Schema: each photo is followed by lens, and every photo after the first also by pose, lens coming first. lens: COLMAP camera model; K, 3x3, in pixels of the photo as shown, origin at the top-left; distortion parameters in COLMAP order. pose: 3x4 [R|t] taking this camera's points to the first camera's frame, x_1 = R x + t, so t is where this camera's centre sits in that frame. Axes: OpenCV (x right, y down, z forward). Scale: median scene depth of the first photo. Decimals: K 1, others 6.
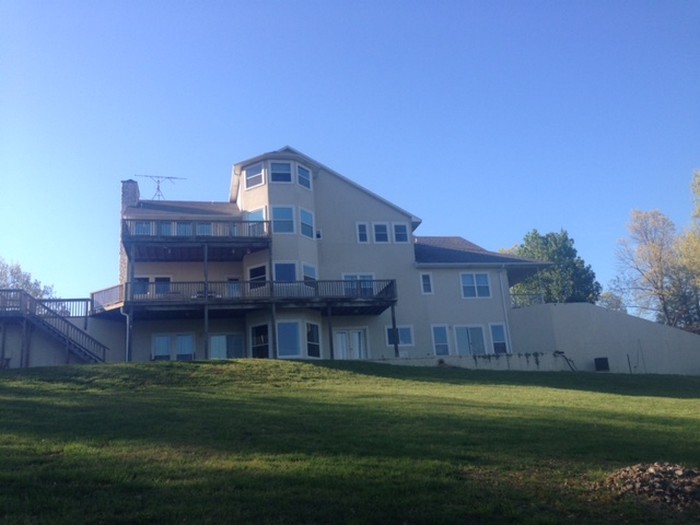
lens RADIAL K [[675.7, 0, 352.2], [0, 675.7, 264.0], [0, 0, 1]] dist [0.064919, 0.000000]
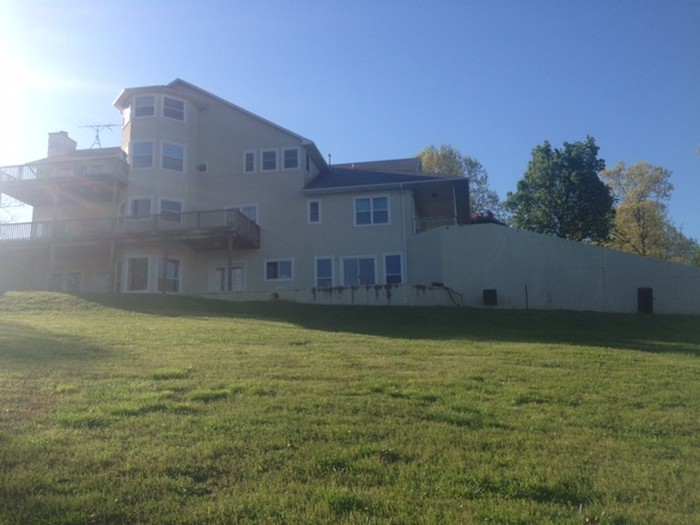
lens RADIAL K [[675.7, 0, 351.0], [0, 675.7, 259.0], [0, 0, 1]] dist [0.064919, 0.000000]
pose [[0.908917, -0.032203, -0.415732, 0.529681], [0.059519, 0.996824, 0.052912, 0.046630], [0.412708, -0.072836, 0.907947, 0.194941]]
